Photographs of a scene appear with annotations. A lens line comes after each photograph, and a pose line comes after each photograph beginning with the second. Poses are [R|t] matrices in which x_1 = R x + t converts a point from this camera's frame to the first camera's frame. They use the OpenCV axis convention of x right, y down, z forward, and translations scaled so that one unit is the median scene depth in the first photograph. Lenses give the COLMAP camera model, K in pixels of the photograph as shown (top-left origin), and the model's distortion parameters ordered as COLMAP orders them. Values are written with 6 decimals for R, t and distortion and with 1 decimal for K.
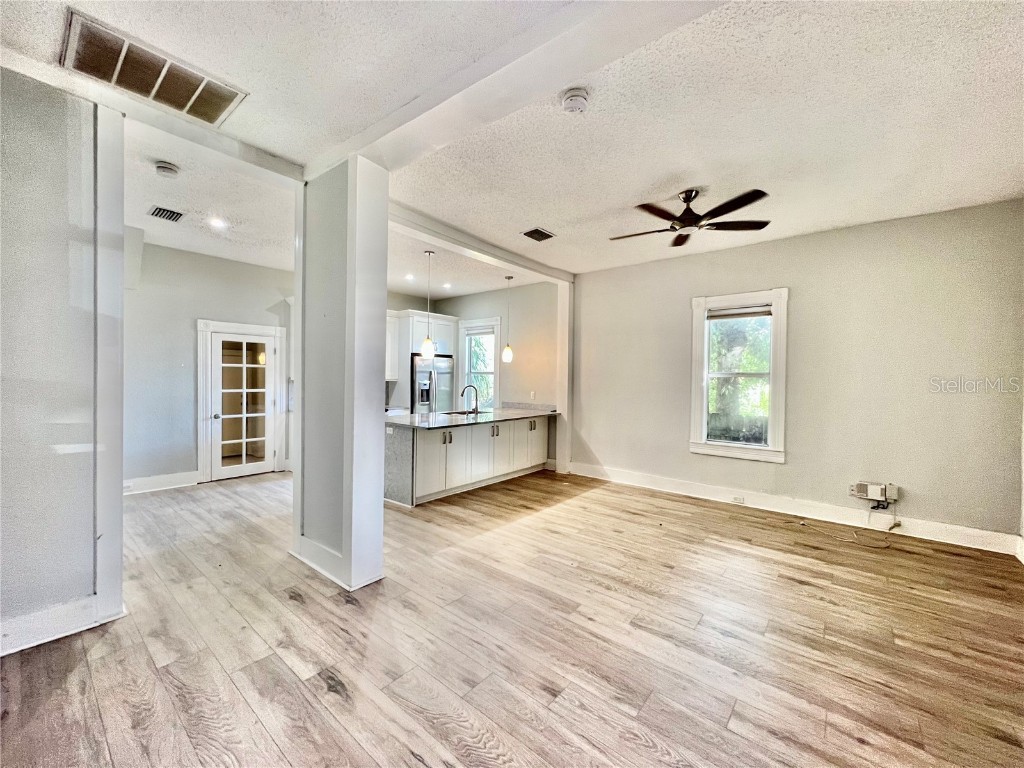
lens RADIAL K [[410.5, 0, 508.8], [0, 410.5, 381.5], [0, 0, 1]] dist [-0.001587, -0.000231]
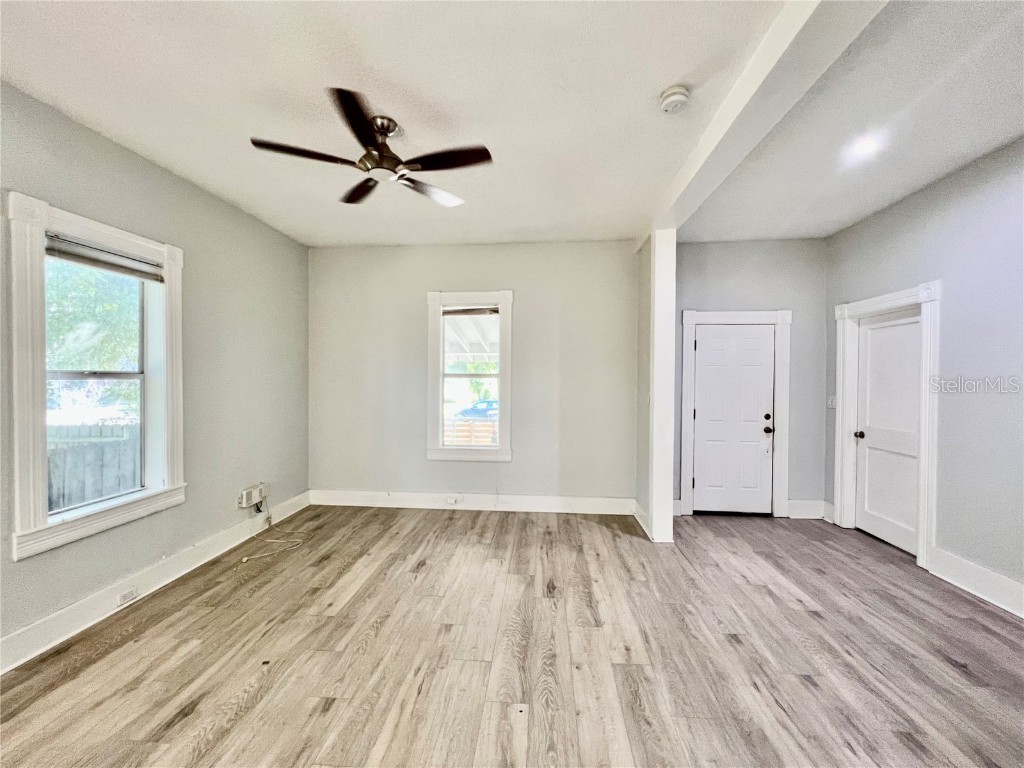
lens RADIAL K [[405.0, 0, 509.0], [0, 405.0, 382.7], [0, 0, 1]] dist [0.004703, 0.000205]
pose [[-0.571390, -0.028385, 0.820187, -0.198040], [-0.001588, 0.999438, 0.033483, -0.026217], [-0.820677, 0.017830, -0.571114, 0.900185]]
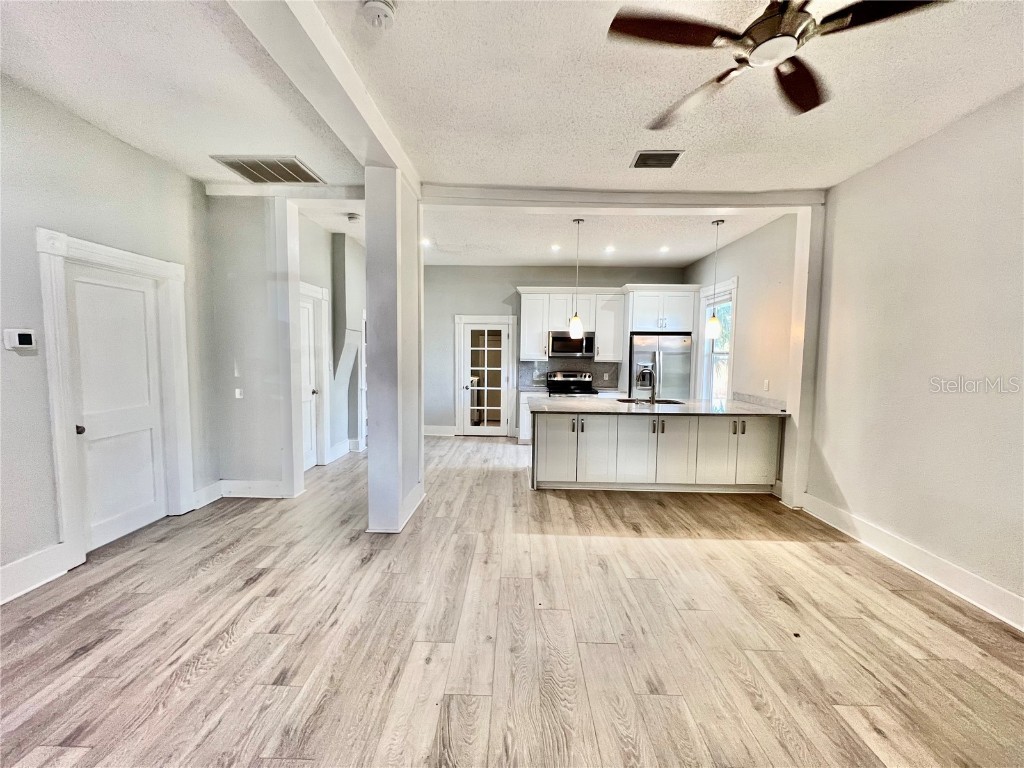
lens RADIAL K [[408.3, 0, 508.3], [0, 408.3, 382.2], [0, 0, 1]] dist [0.000495, -0.000048]
pose [[0.623124, 0.048569, -0.780614, 0.466166], [-0.011704, 0.998537, 0.052786, -0.004340], [0.782036, -0.023756, 0.622781, 0.331342]]
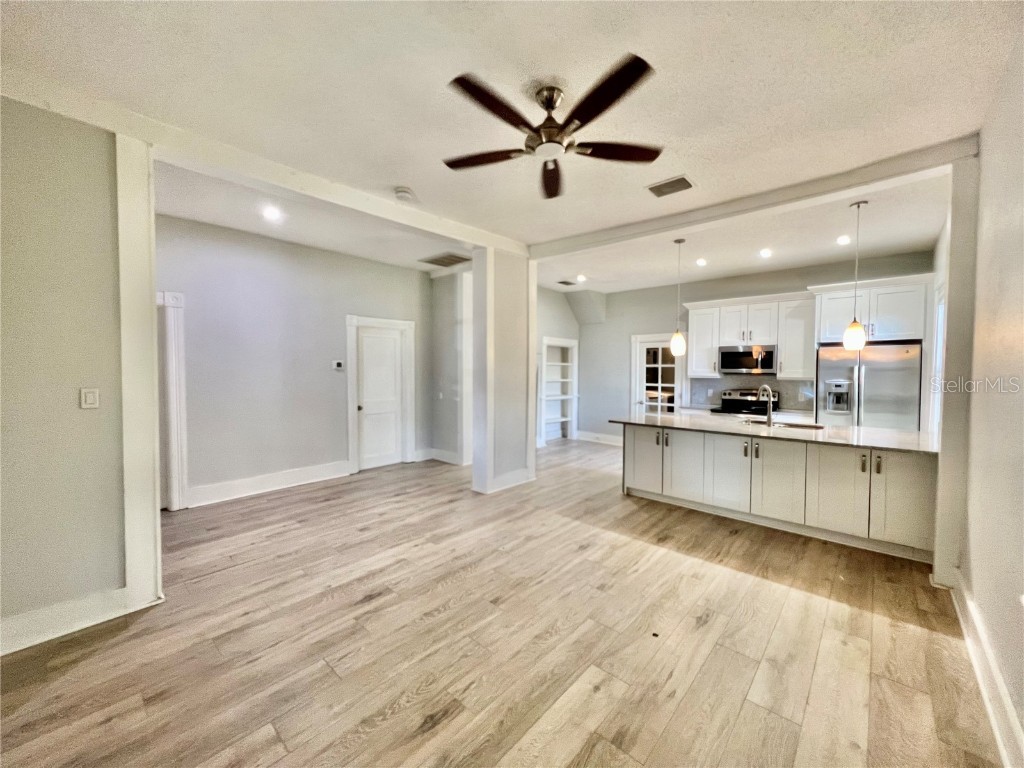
lens RADIAL K [[405.0, 0, 509.0], [0, 405.0, 382.7], [0, 0, 1]] dist [0.004703, 0.000205]
pose [[-0.046242, 0.019975, -0.998731, 0.808433], [-0.016188, 0.999654, 0.020743, -0.005021], [0.998799, 0.017127, -0.045903, 0.712228]]
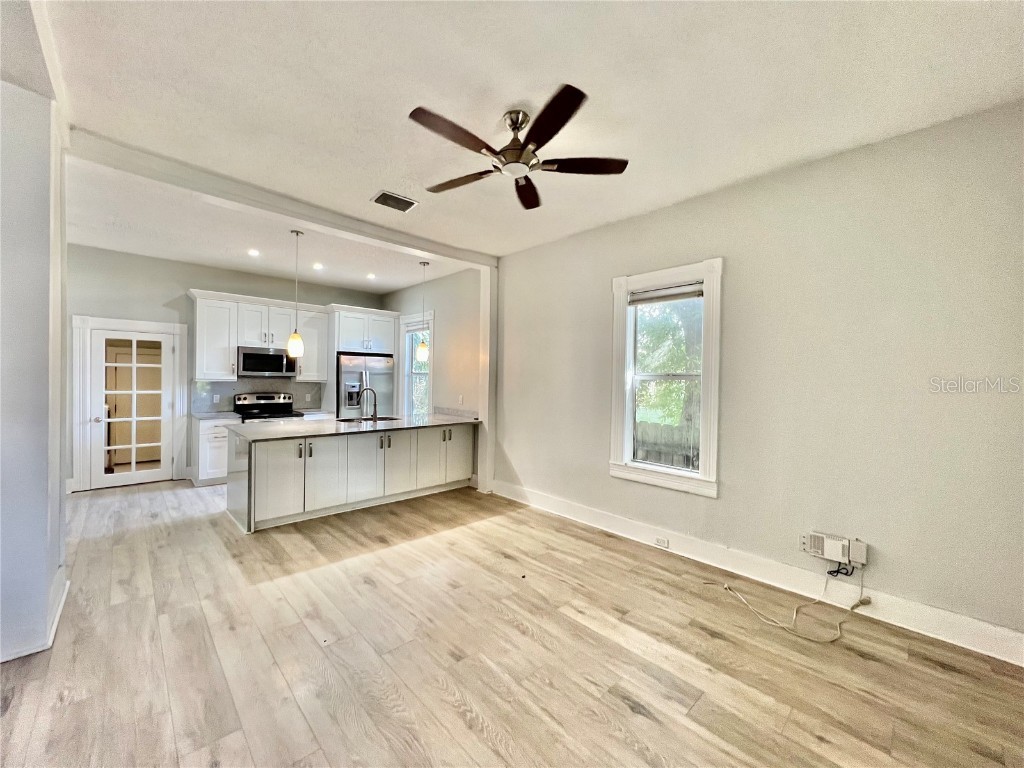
lens RADIAL K [[408.3, 0, 508.3], [0, 408.3, 382.2], [0, 0, 1]] dist [0.000495, -0.000048]
pose [[0.992930, 0.004572, -0.118615, 0.373021], [-0.004828, 0.999987, -0.001869, -0.003440], [0.118605, 0.002428, 0.992939, 0.224219]]
